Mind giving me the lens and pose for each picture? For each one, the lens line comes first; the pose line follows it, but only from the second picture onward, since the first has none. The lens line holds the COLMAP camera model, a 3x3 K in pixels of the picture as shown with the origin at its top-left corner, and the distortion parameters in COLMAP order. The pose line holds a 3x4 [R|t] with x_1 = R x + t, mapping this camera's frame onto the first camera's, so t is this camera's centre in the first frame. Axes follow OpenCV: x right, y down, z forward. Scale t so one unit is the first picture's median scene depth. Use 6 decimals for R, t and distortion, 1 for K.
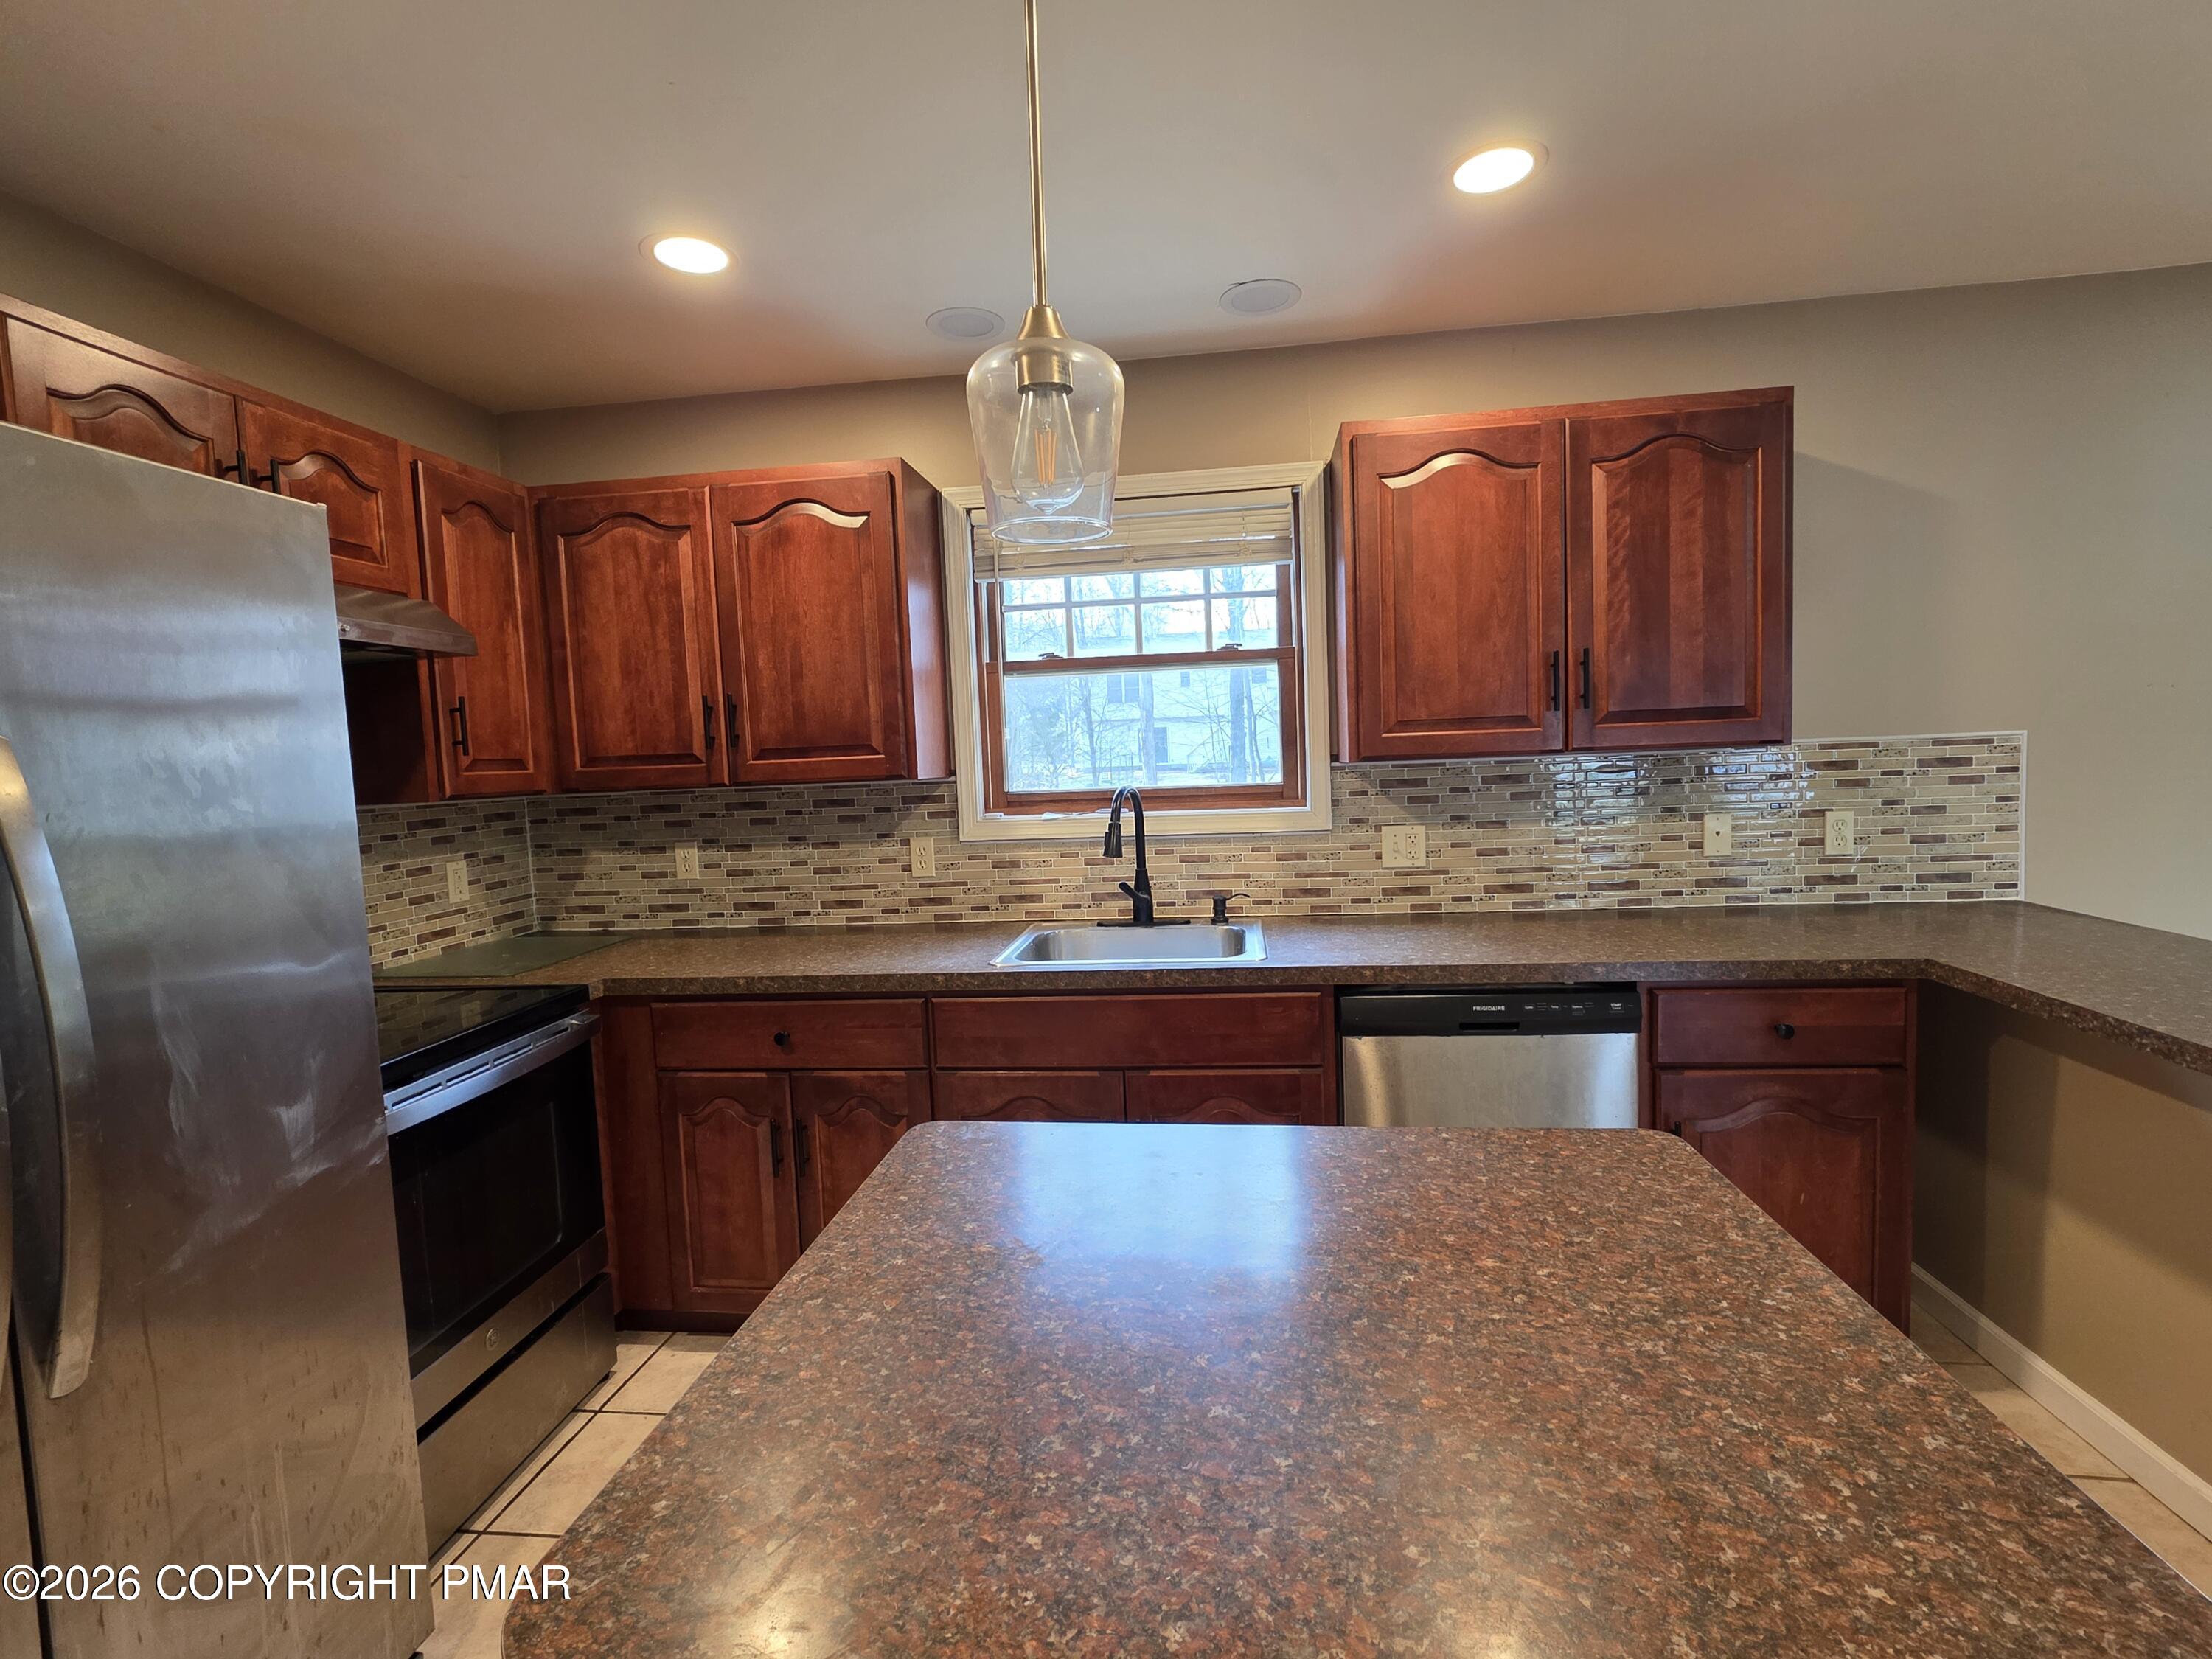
lens RADIAL K [[1000.2, 0, 1115.3], [0, 1000.2, 826.0], [0, 0, 1]] dist [0.000831, 0.000114]
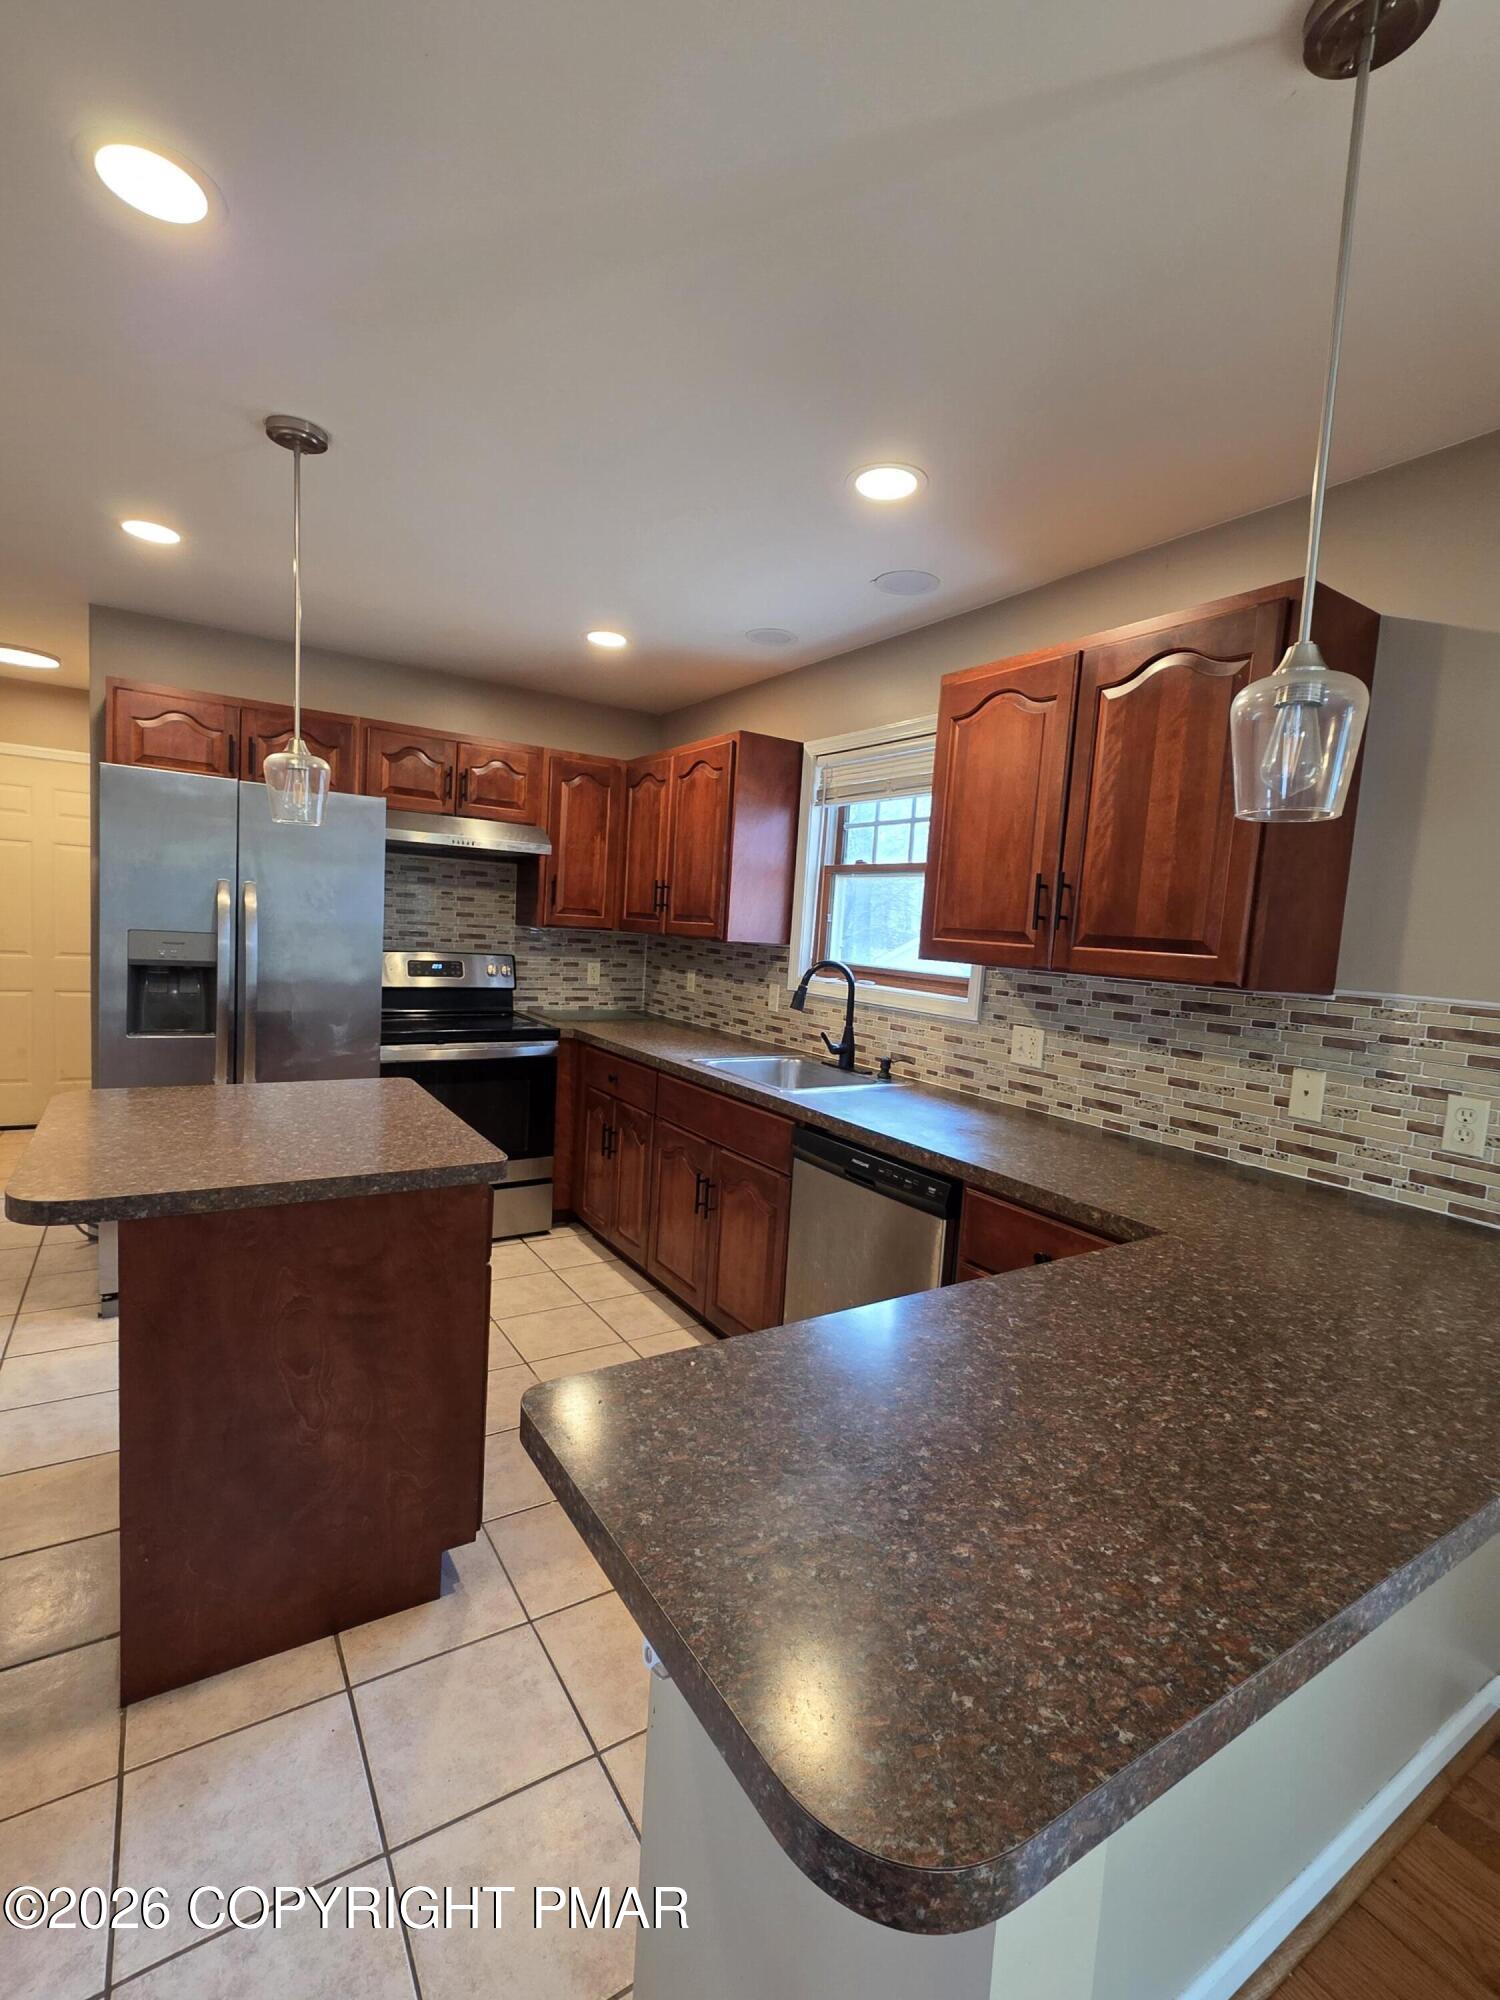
lens RADIAL K [[918.1, 0, 768.0], [0, 918.1, 1010.4], [0, 0, 1]] dist [-0.001226, -0.000161]
pose [[0.638563, 0.151194, -0.754571, 0.901150], [-0.141987, 0.986824, 0.077573, -0.058853], [0.756358, 0.057604, 0.651617, 0.138203]]
